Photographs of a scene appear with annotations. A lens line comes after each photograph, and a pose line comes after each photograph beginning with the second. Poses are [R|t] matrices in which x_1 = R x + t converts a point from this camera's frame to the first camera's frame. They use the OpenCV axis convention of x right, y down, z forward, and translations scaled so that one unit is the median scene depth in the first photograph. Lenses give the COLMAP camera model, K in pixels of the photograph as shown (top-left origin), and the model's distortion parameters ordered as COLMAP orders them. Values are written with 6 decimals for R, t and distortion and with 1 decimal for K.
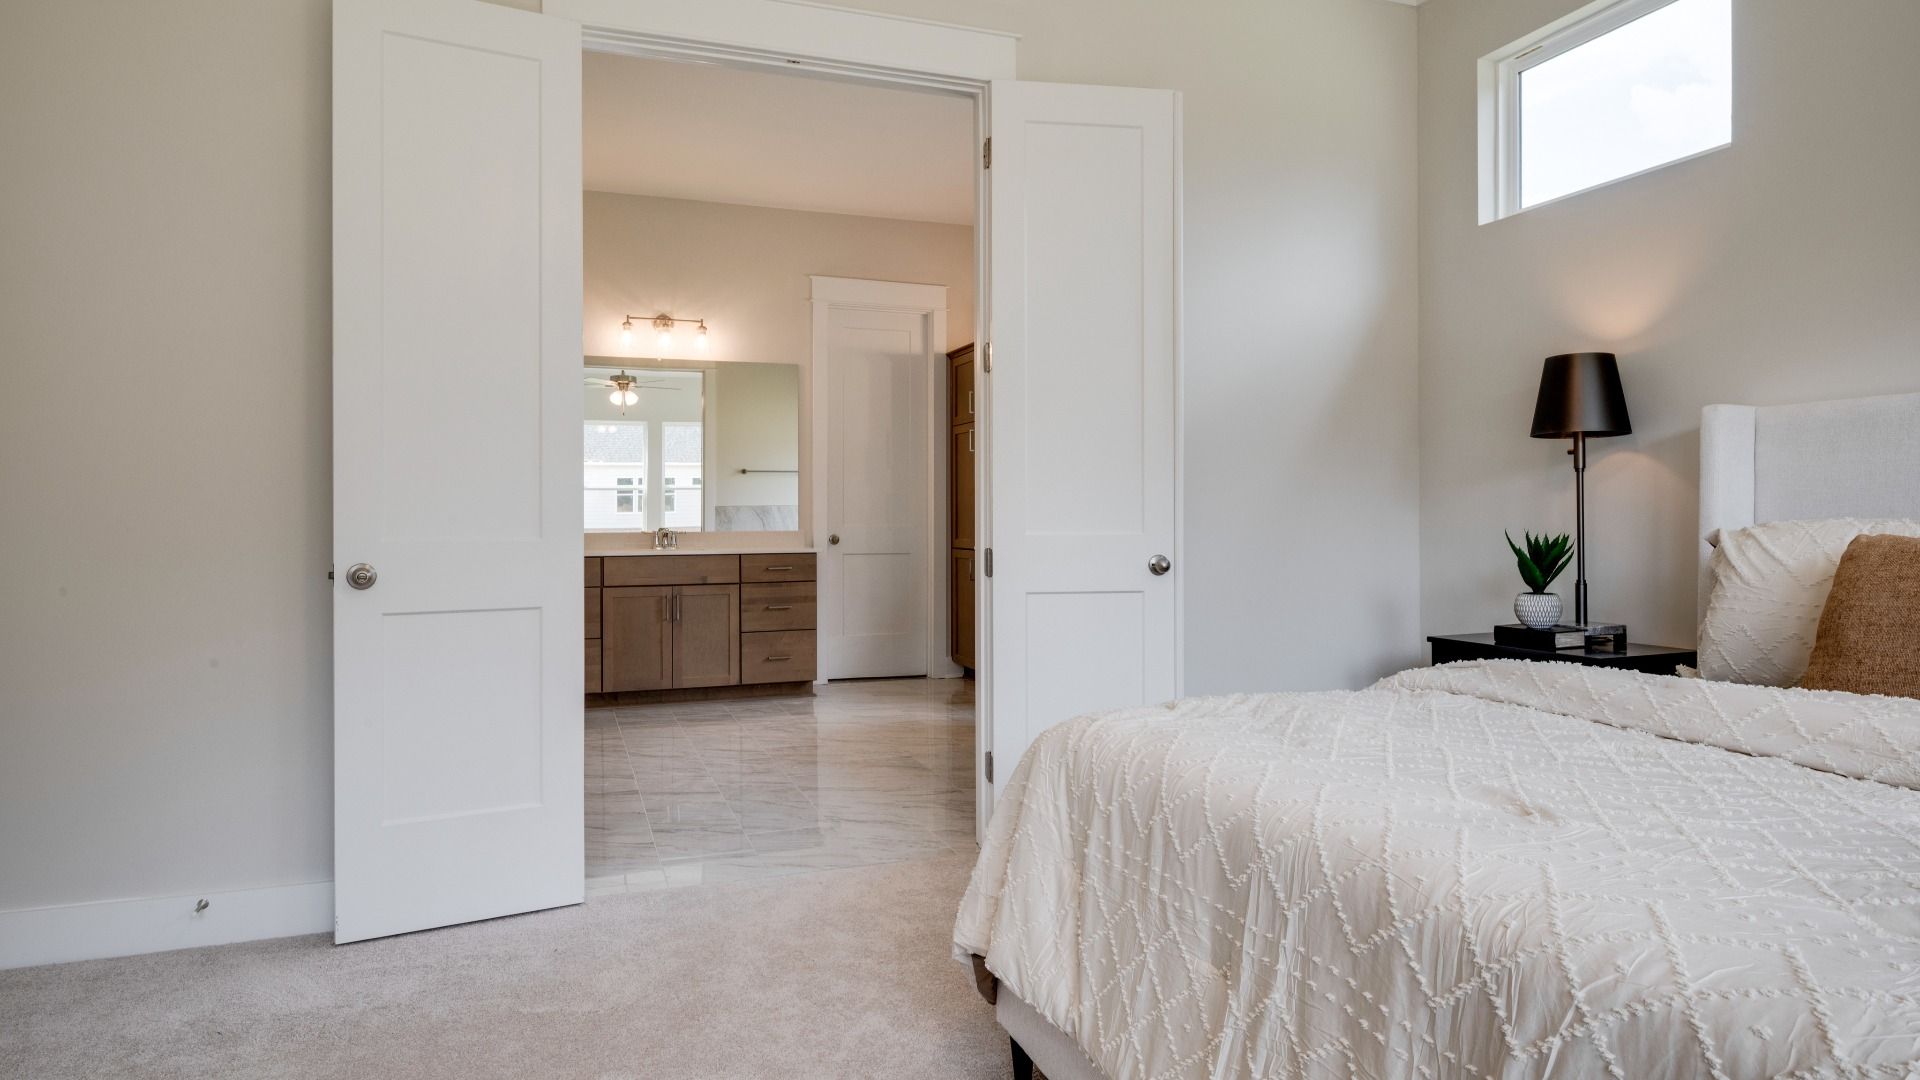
lens RADIAL K [[1131.8, 0, 972.6], [0, 1131.8, 509.5], [0, 0, 1]] dist [-0.001800, -0.000545]
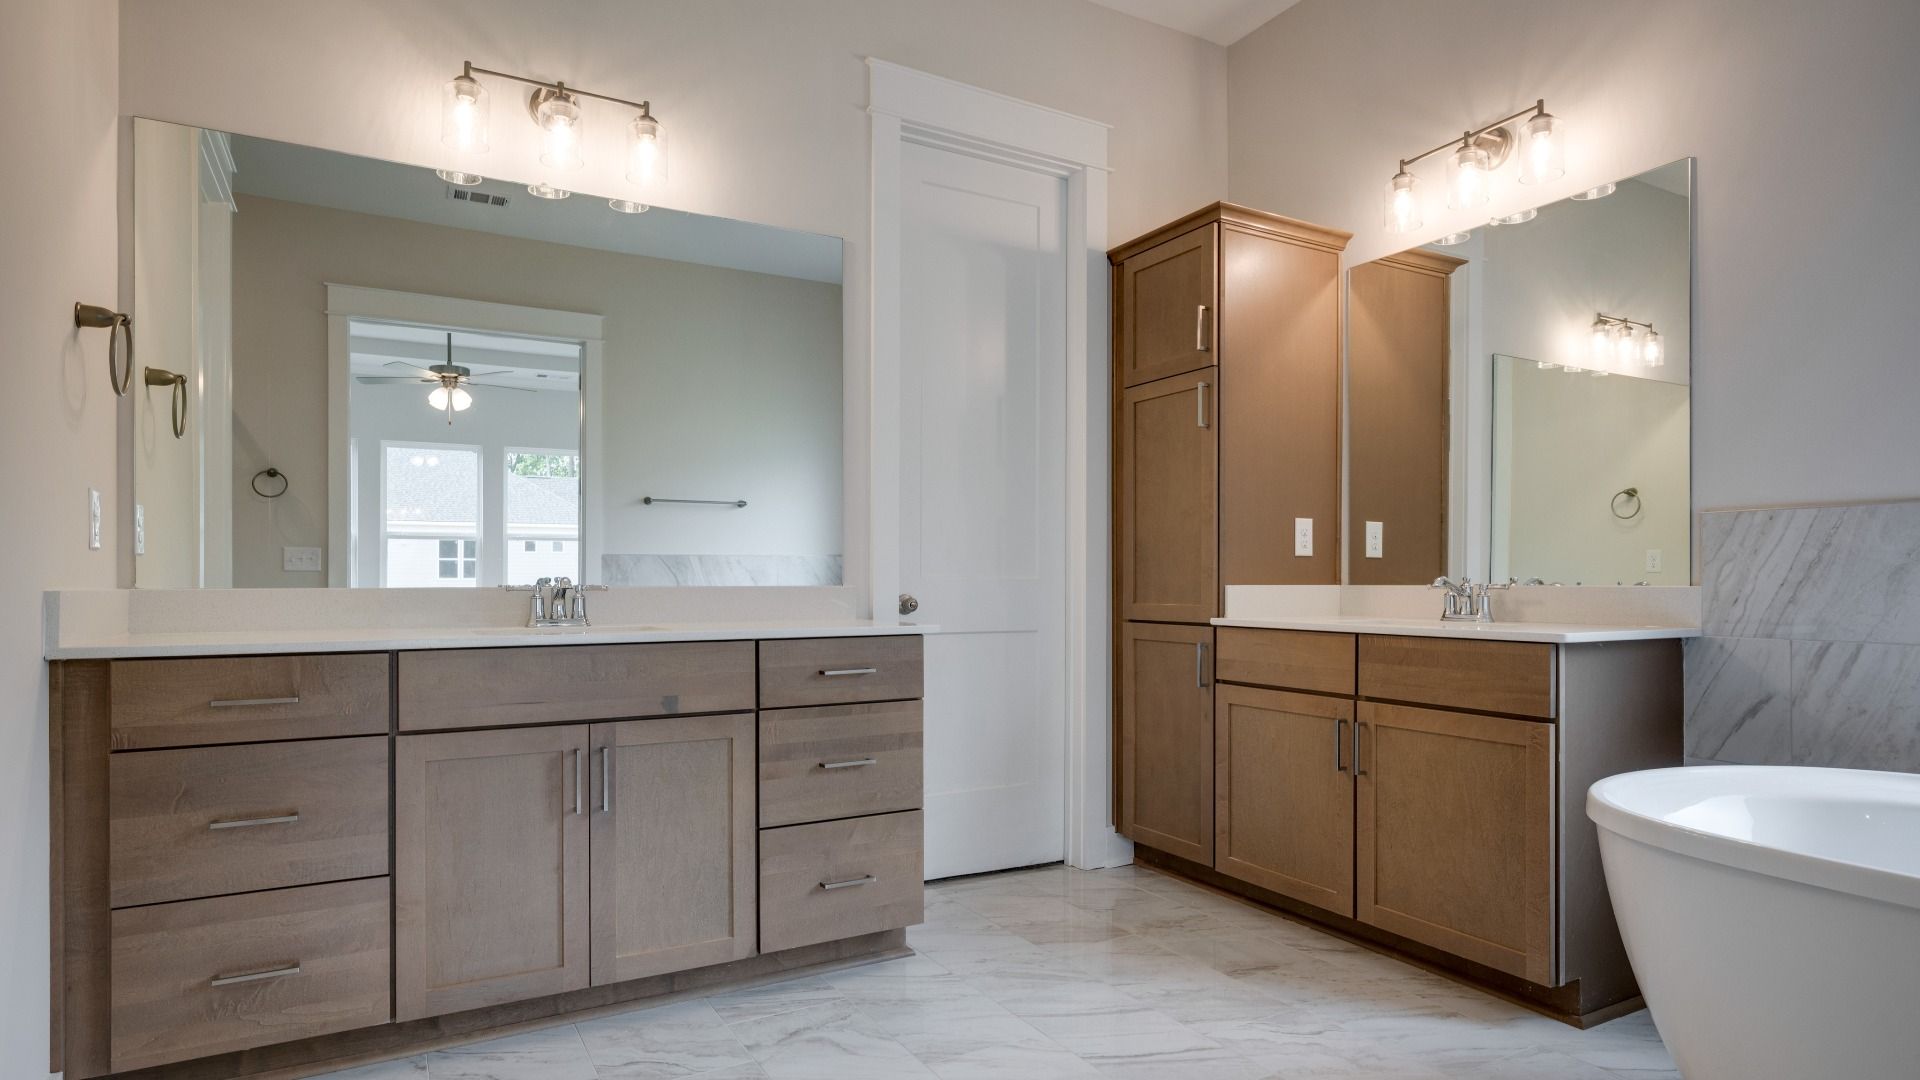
lens RADIAL K [[1014.3, 0, 952.7], [0, 1014.3, 580.8], [0, 0, 1]] dist [-0.002641, -0.000586]
pose [[0.986567, 0.002236, 0.163340, -0.190383], [-0.002449, 0.999996, 0.001104, 0.017122], [-0.163337, -0.001489, 0.986569, 0.608077]]
